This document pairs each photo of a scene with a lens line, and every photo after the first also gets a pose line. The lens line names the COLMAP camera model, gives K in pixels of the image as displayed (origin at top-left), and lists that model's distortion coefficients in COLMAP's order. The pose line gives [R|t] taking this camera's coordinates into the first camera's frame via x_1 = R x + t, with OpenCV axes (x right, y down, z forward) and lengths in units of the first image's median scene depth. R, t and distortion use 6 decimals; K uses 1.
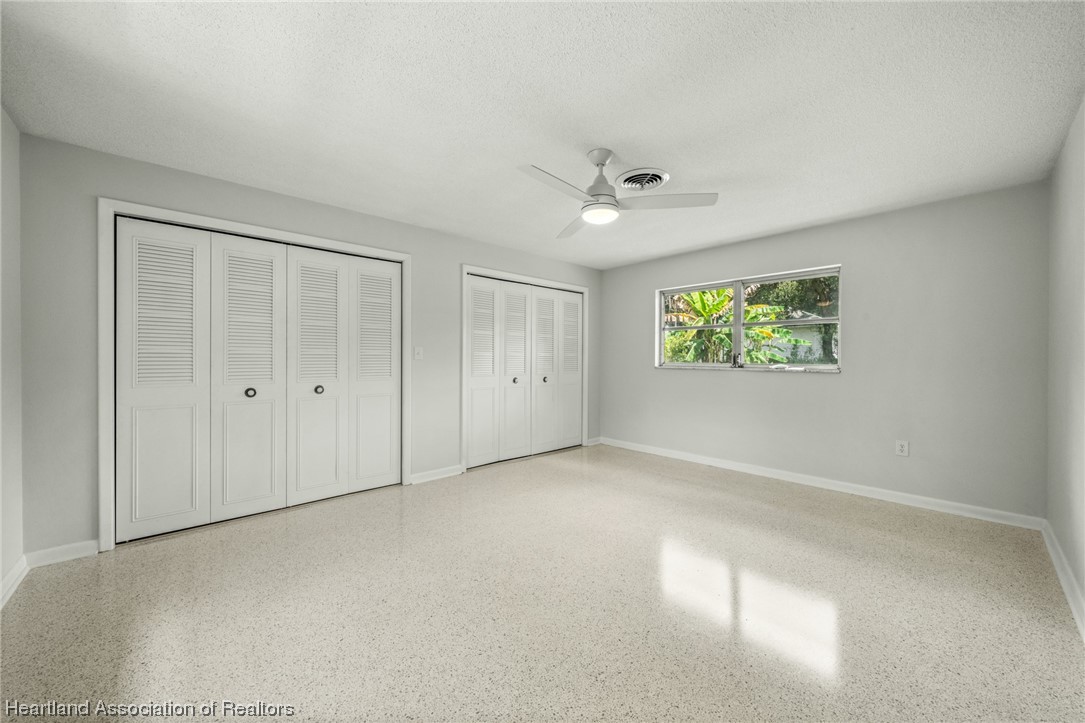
lens RADIAL K [[413.5, 0, 539.9], [0, 413.5, 361.9], [0, 0, 1]] dist [0.000275, 0.000315]
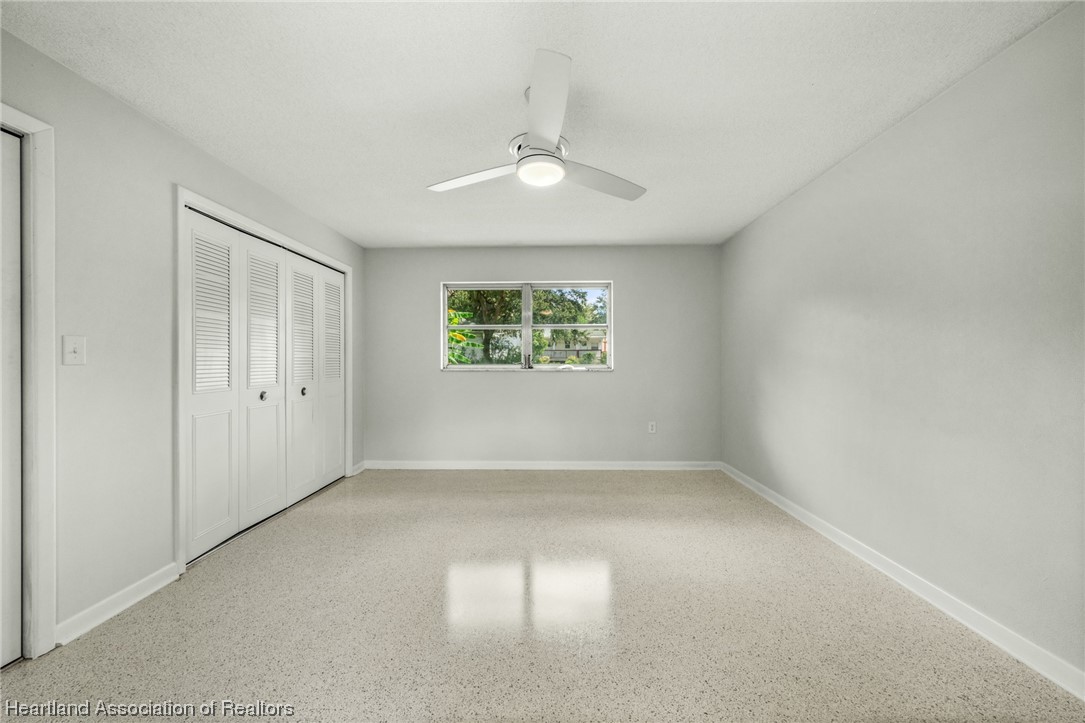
lens RADIAL K [[413.5, 0, 539.9], [0, 413.5, 361.9], [0, 0, 1]] dist [0.000275, 0.000315]
pose [[0.683903, -0.008358, 0.729525, -0.234381], [0.010849, 0.999940, 0.001285, -0.003187], [-0.729492, 0.007036, 0.683953, 0.266541]]
